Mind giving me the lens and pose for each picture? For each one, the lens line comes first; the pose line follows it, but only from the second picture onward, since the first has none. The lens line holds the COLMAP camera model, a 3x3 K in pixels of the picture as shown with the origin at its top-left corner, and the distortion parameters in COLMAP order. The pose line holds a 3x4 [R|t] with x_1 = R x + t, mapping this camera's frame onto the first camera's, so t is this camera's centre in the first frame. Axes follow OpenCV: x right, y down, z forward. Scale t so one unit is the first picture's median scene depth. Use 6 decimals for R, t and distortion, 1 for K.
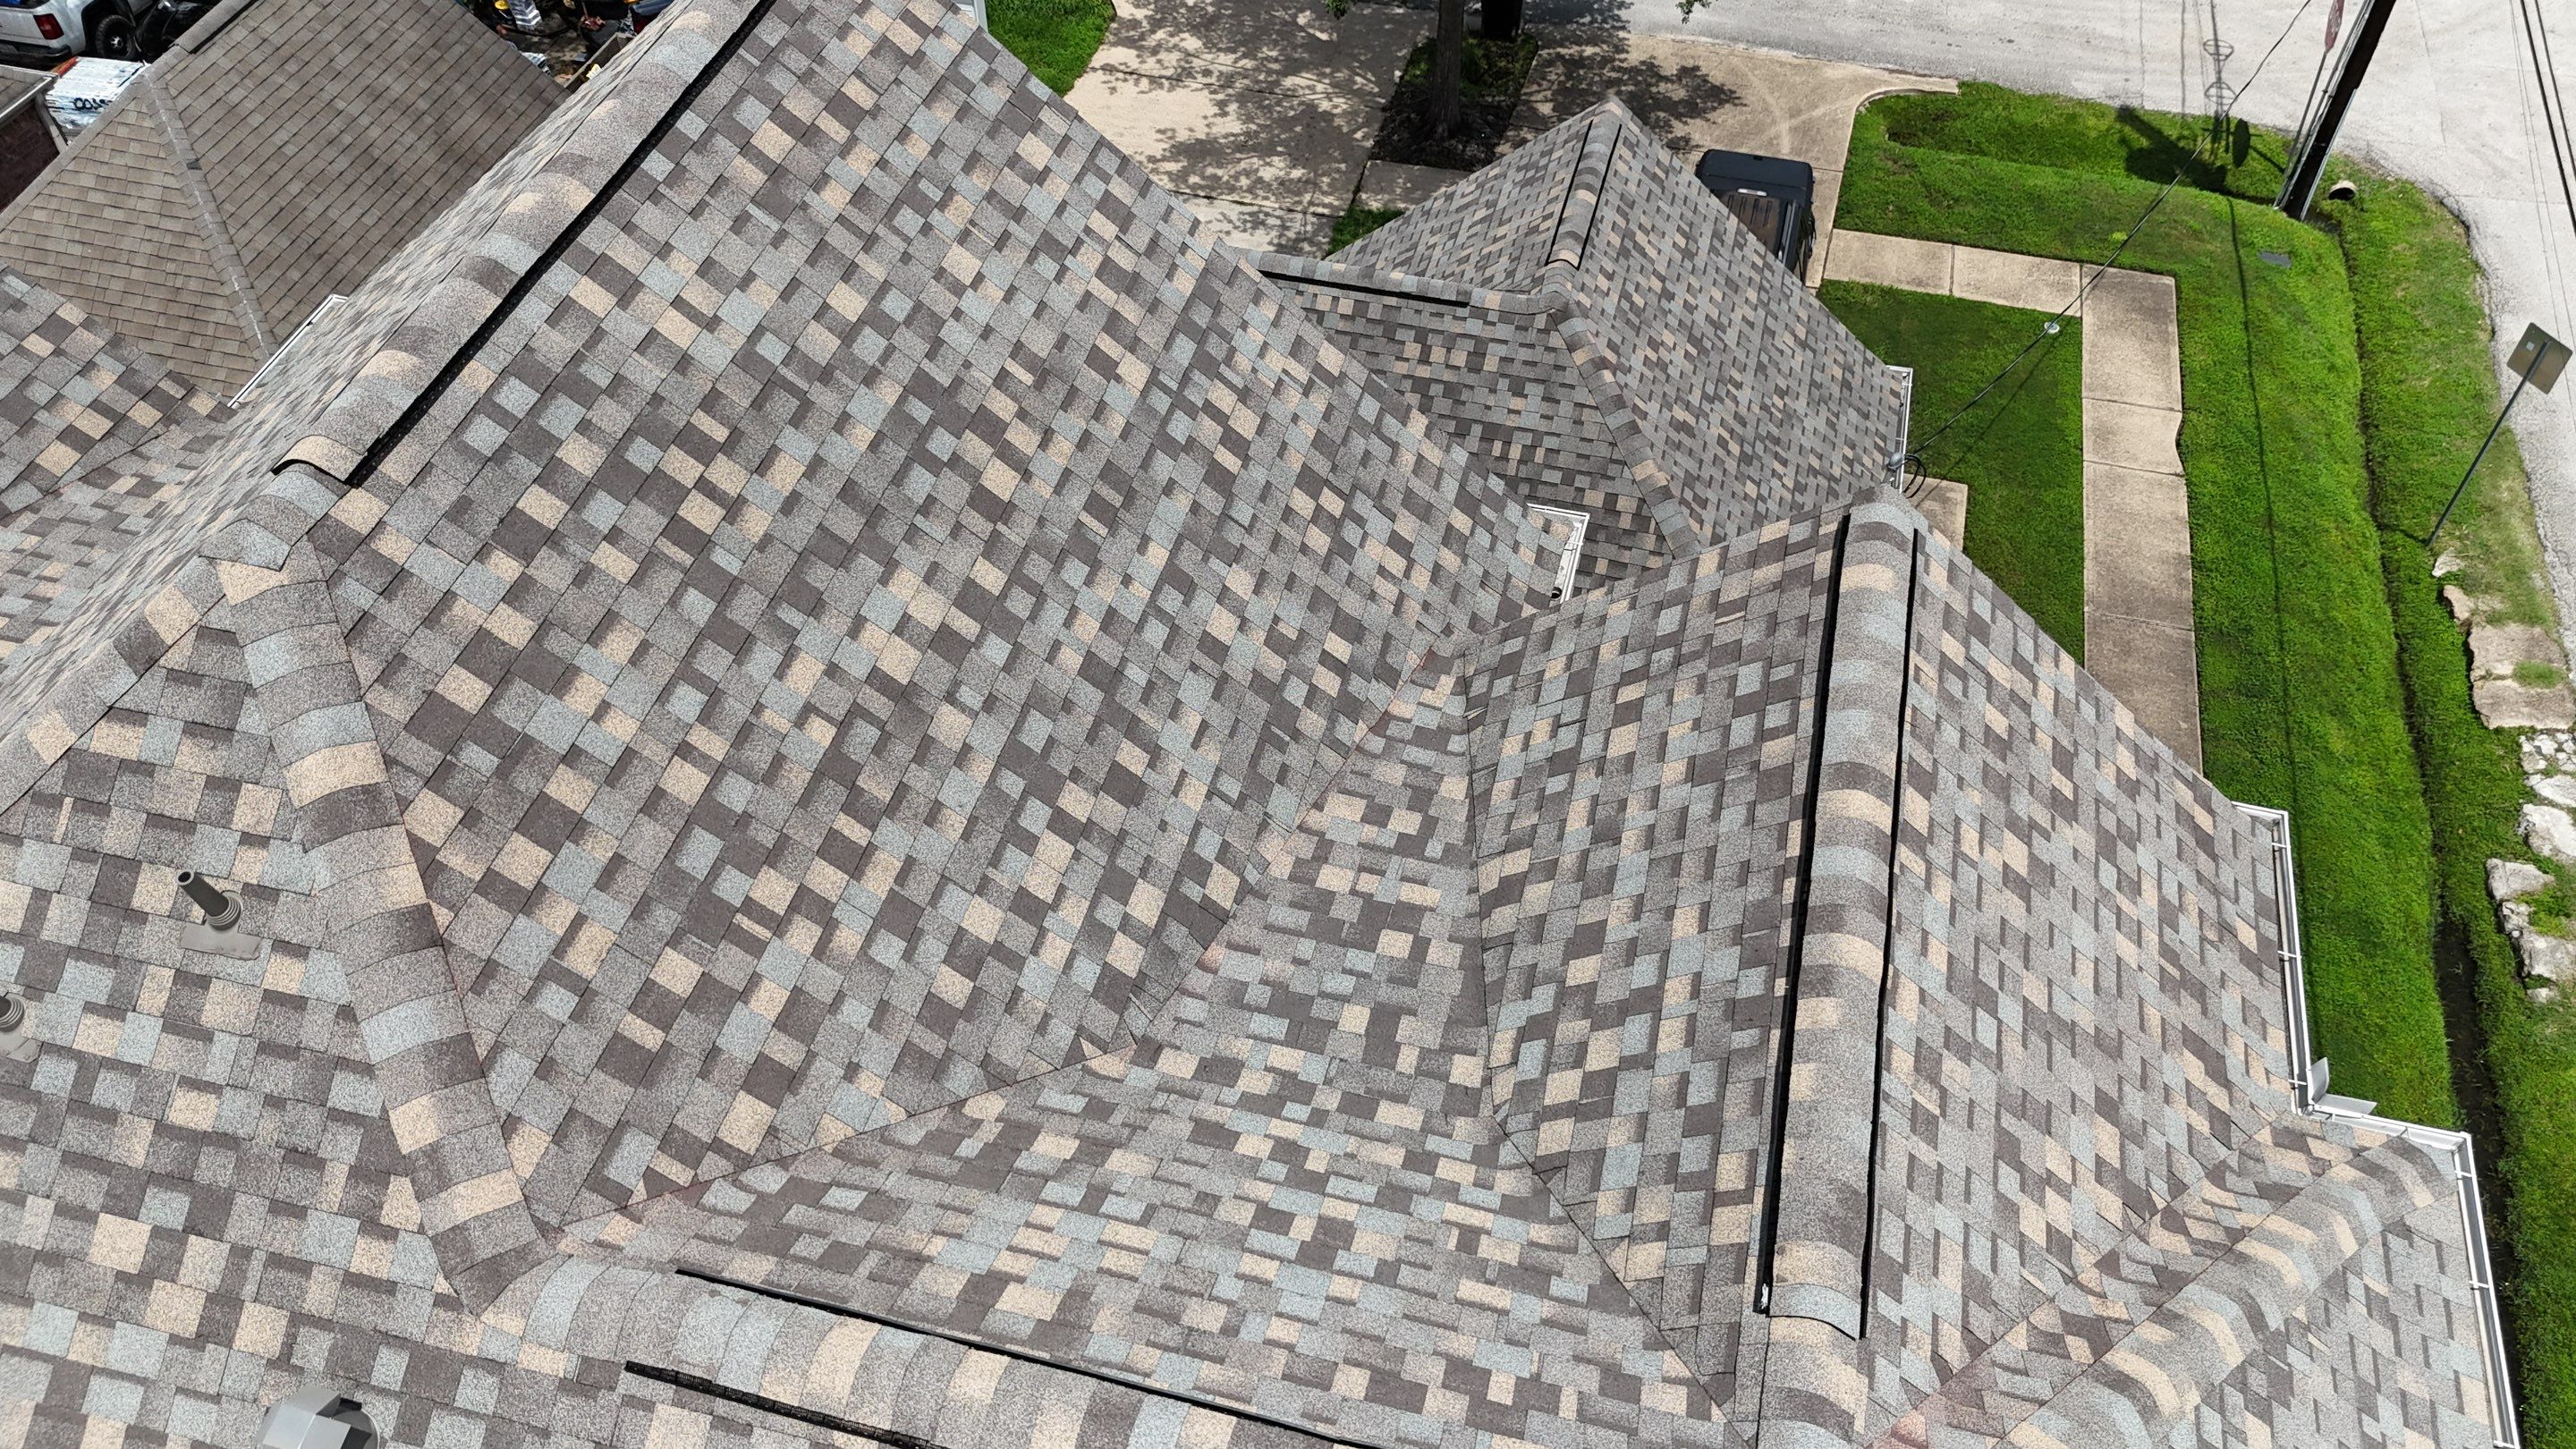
lens RADIAL K [[1895.9, 0, 1292.9], [0, 1895.9, 728.6], [0, 0, 1]] dist [0.068388, -0.083255]
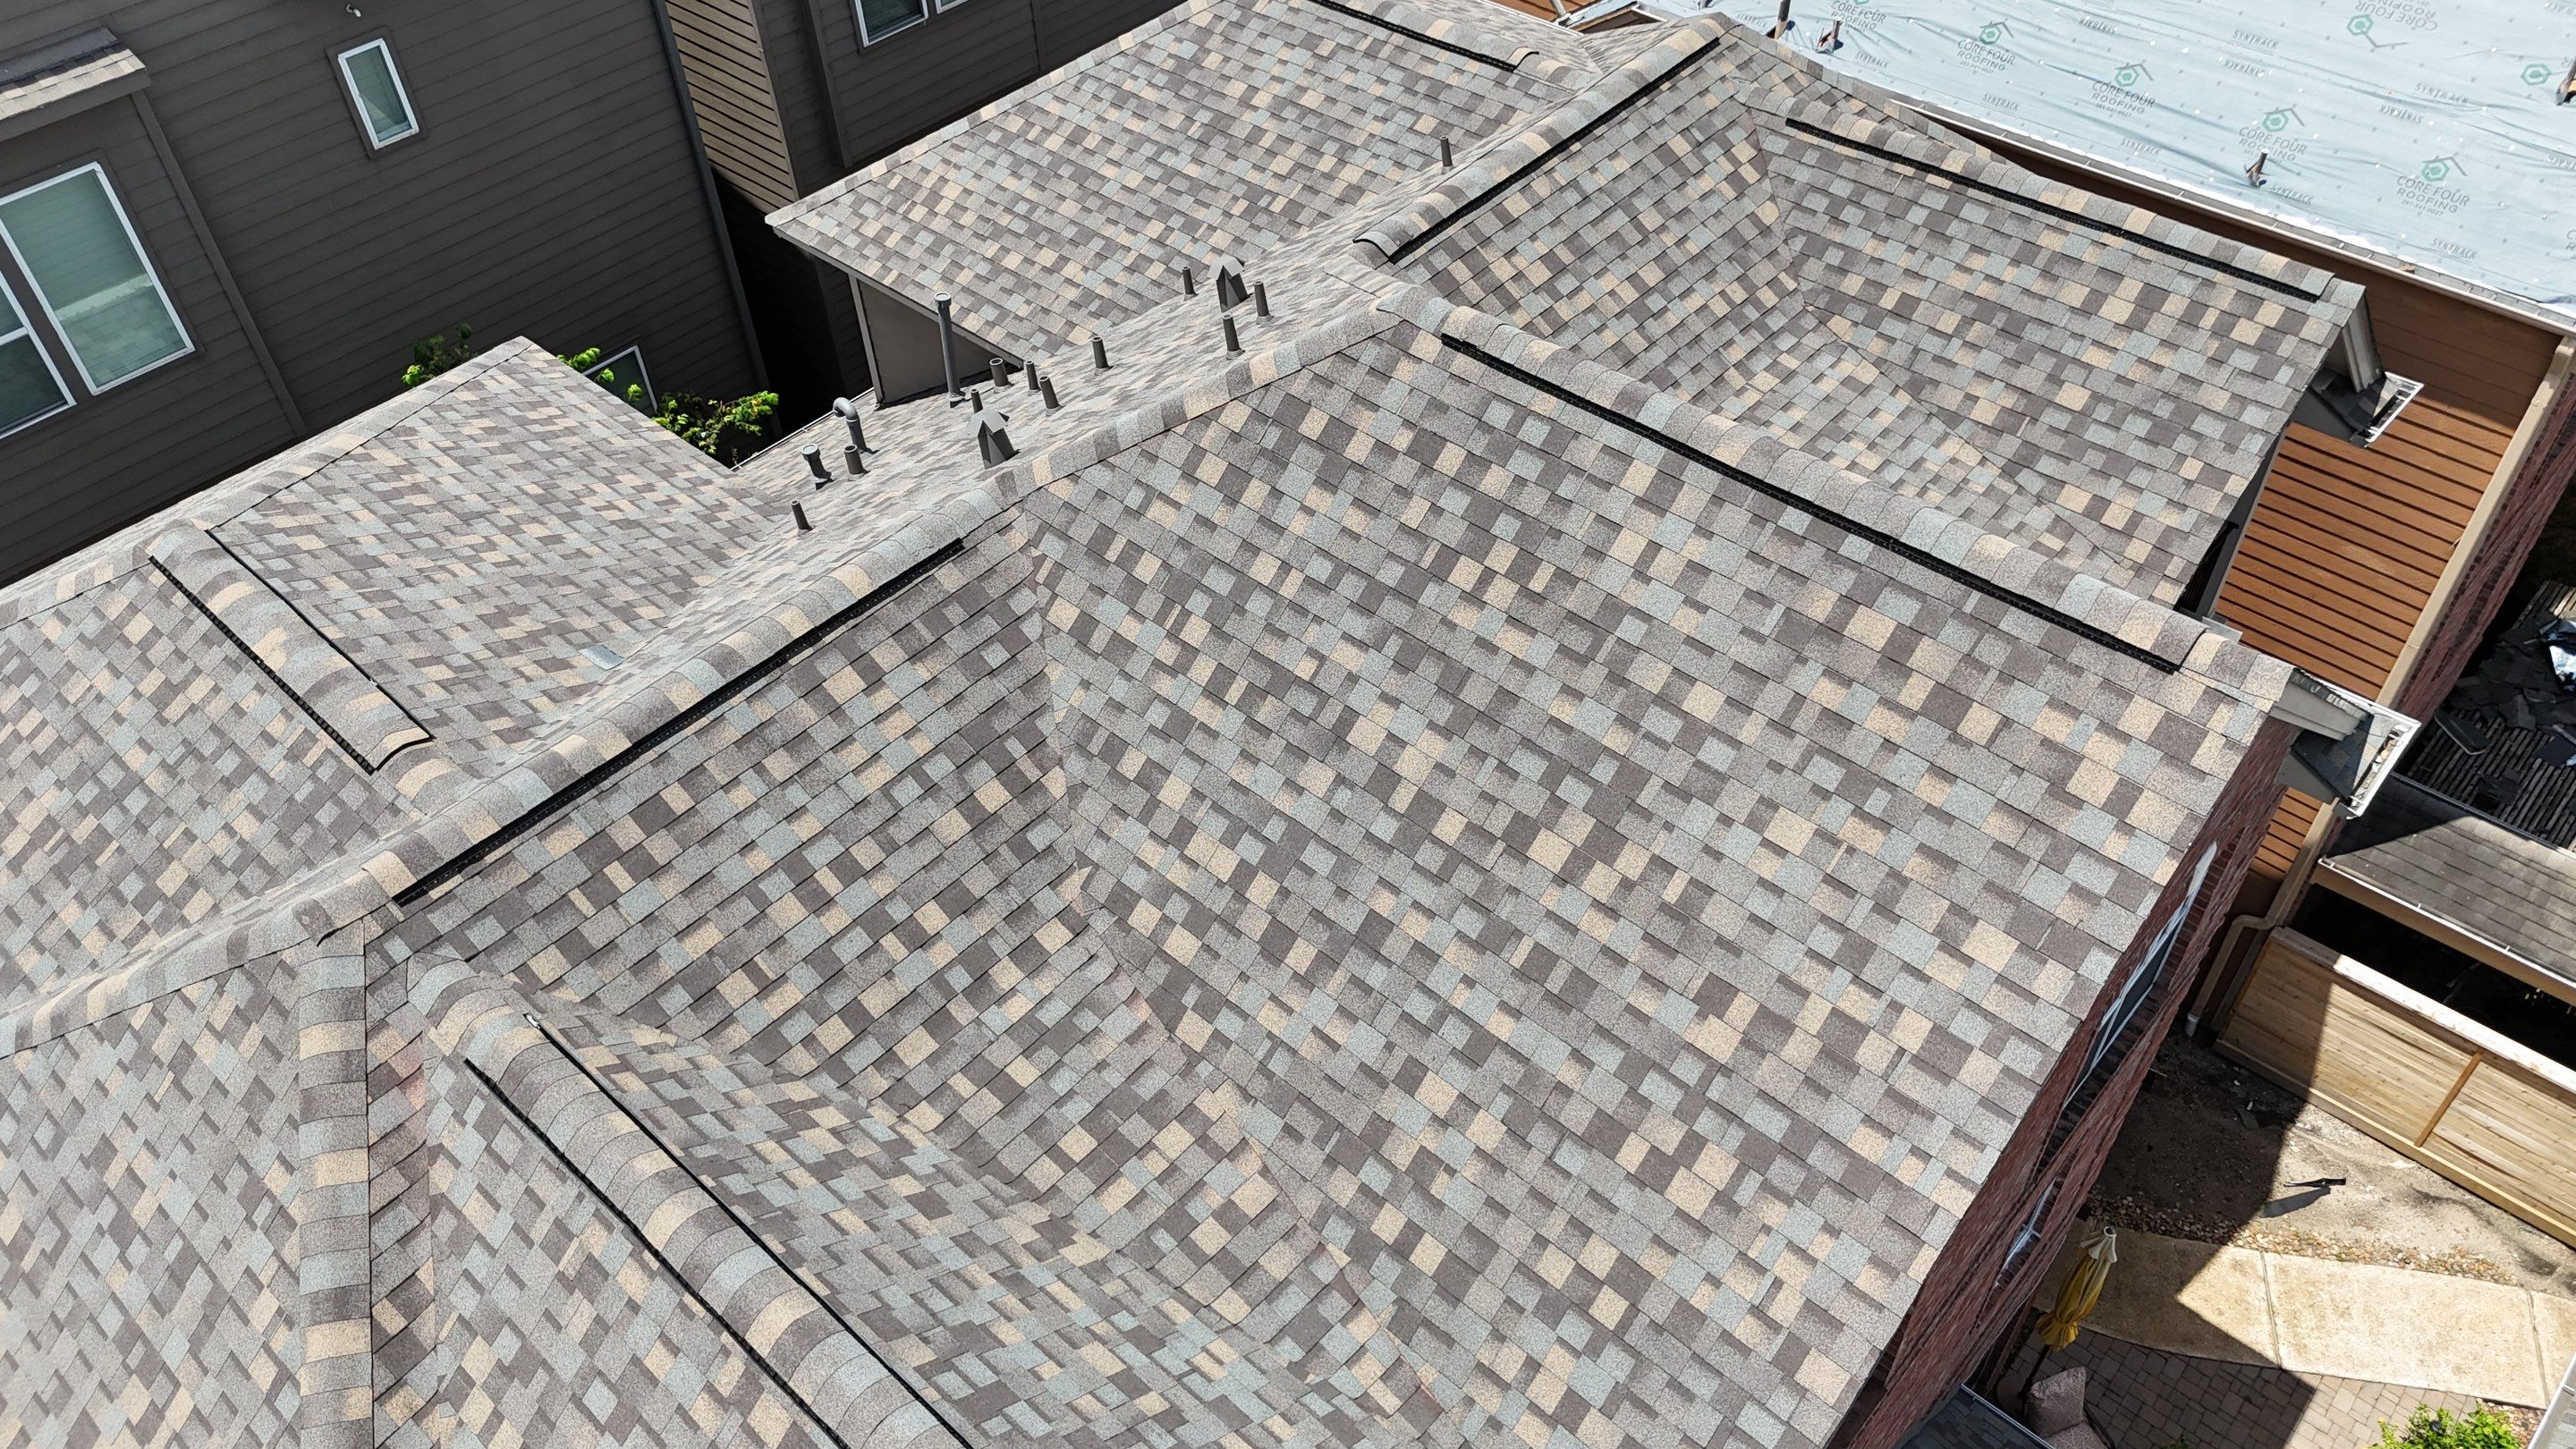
lens RADIAL K [[1900.7, 0, 1293.1], [0, 1900.7, 717.9], [0, 0, 1]] dist [0.136605, -0.279792]
pose [[-0.462252, 0.636474, -0.617434, 0.494994], [-0.651342, 0.228781, 0.723473, -0.783097], [0.601729, 0.736587, 0.308808, 0.506423]]
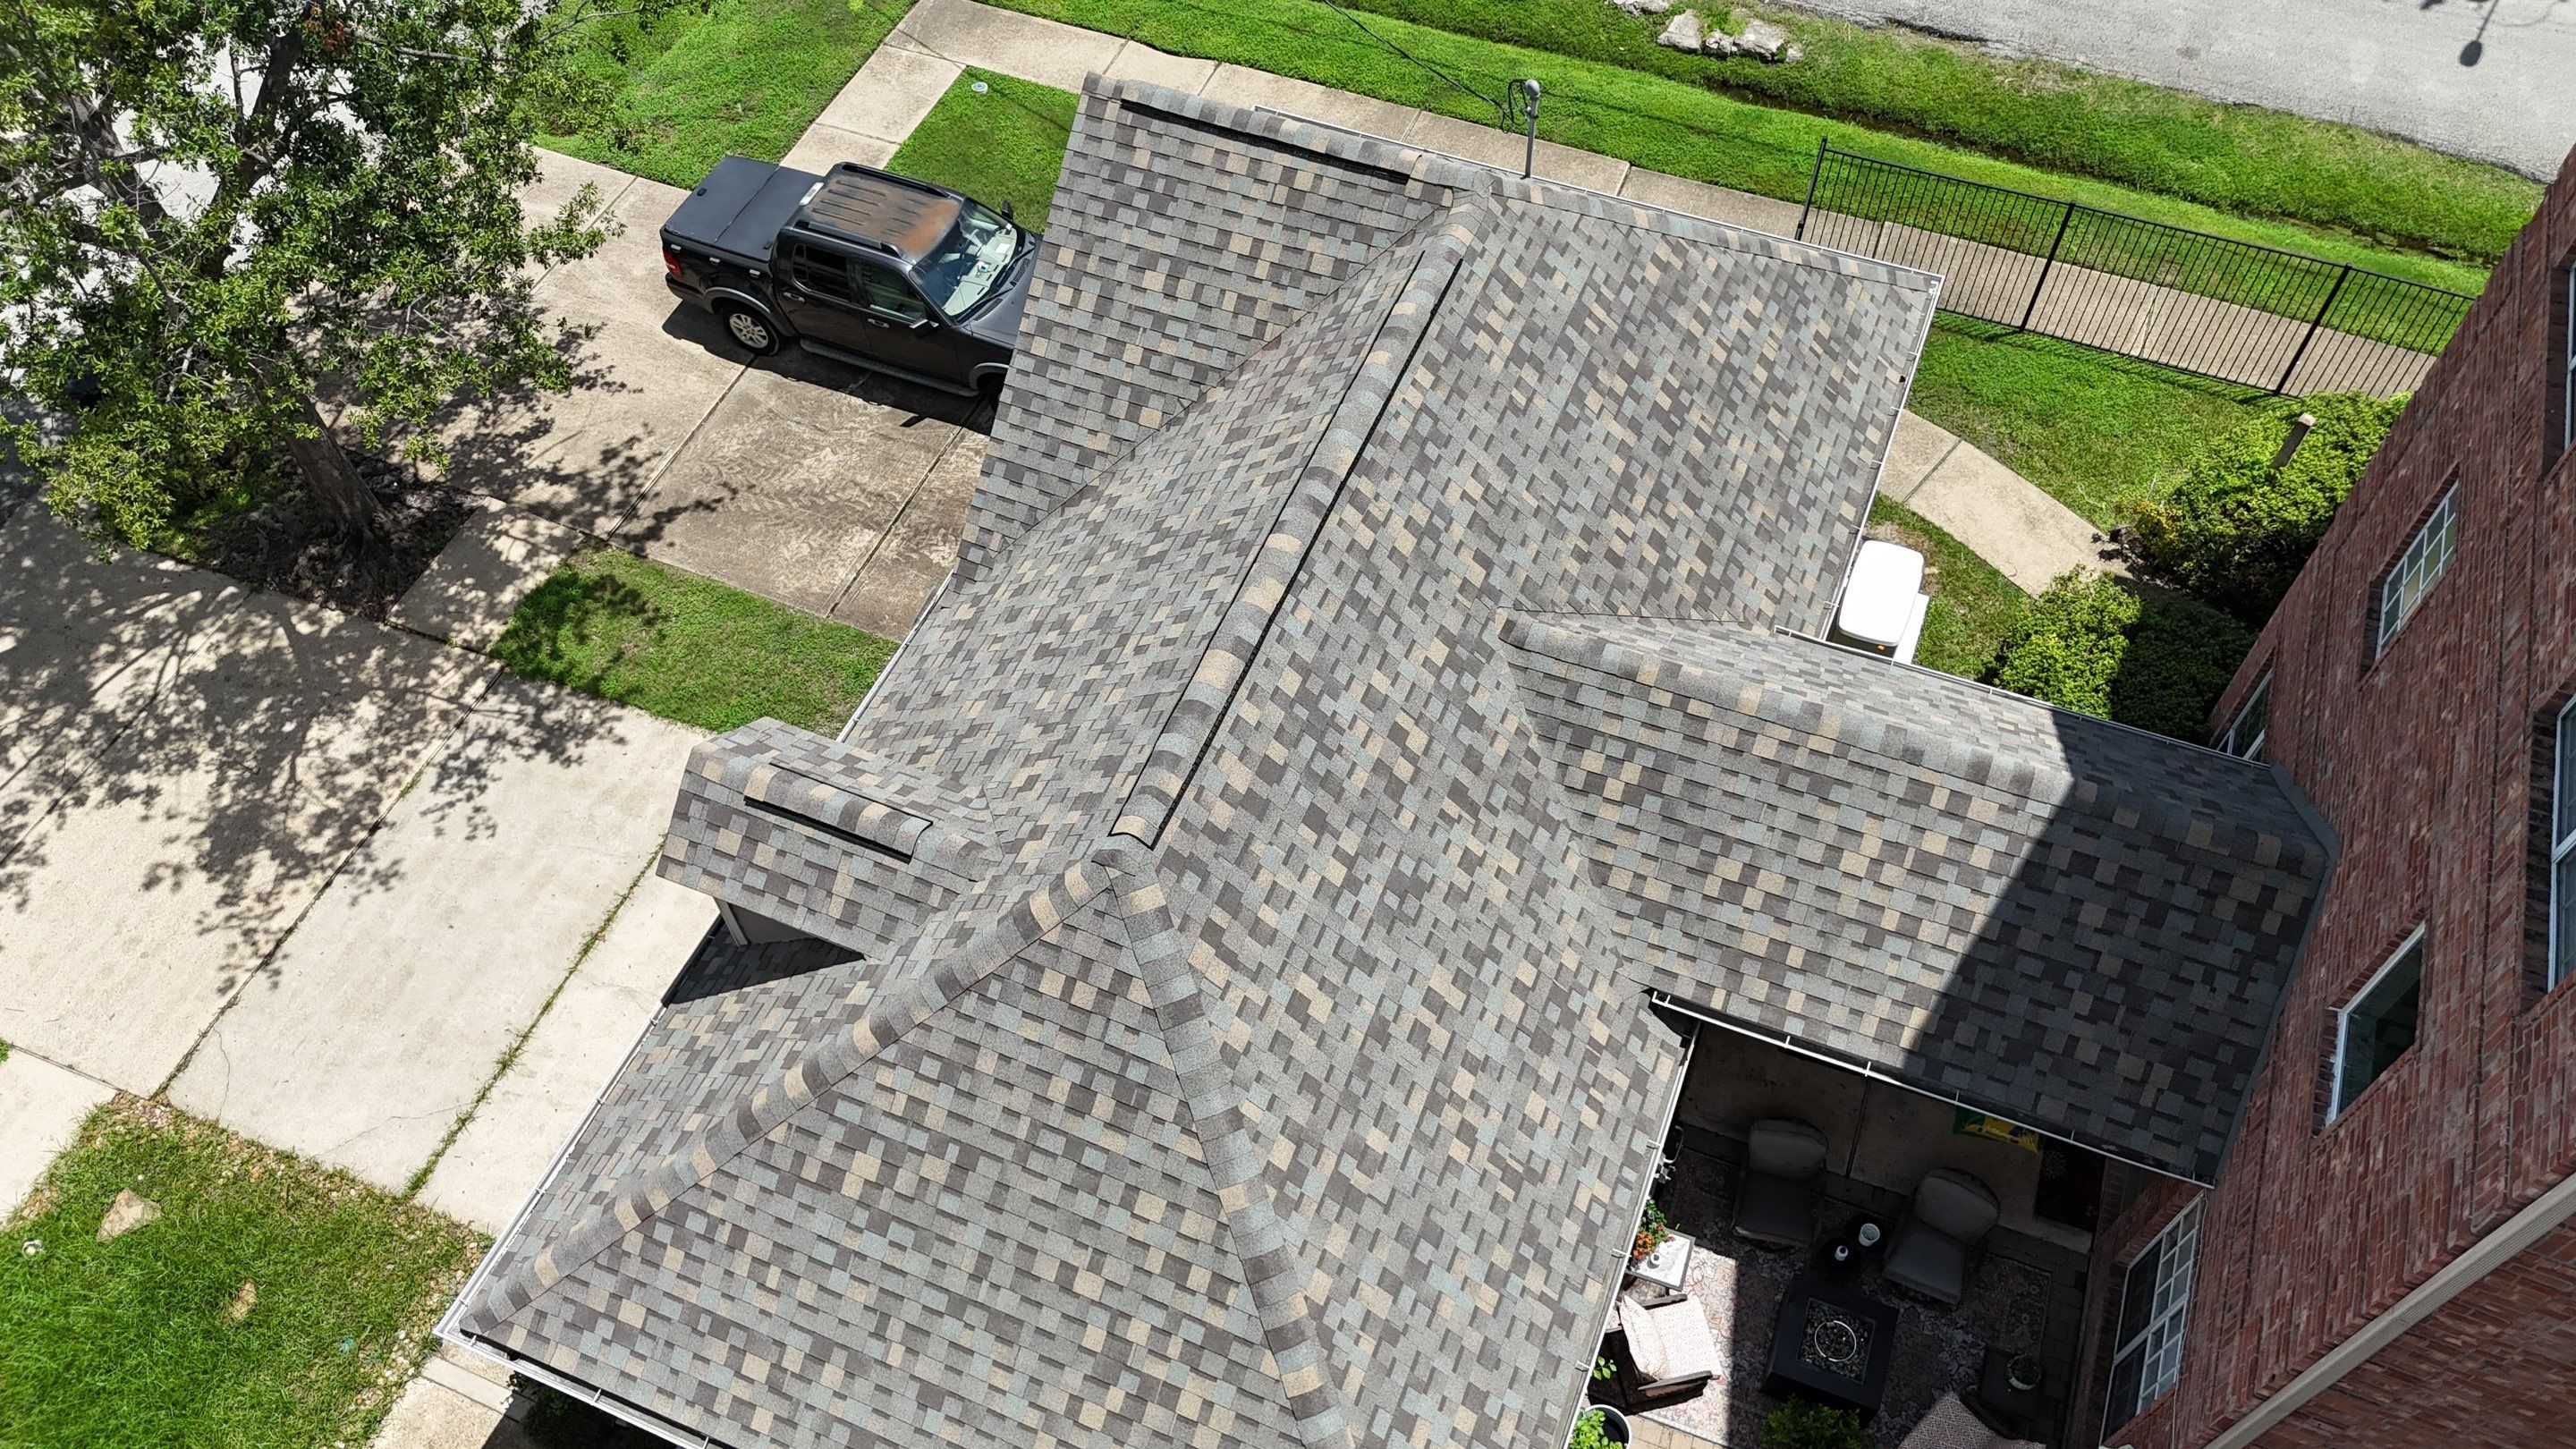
lens RADIAL K [[1895.9, 0, 1292.9], [0, 1895.9, 728.6], [0, 0, 1]] dist [0.068388, -0.083255]
pose [[0.128222, -0.811381, 0.570280, -1.125228], [0.763375, 0.447827, 0.465520, -1.169900], [-0.633101, 0.375648, 0.676810, 1.169930]]
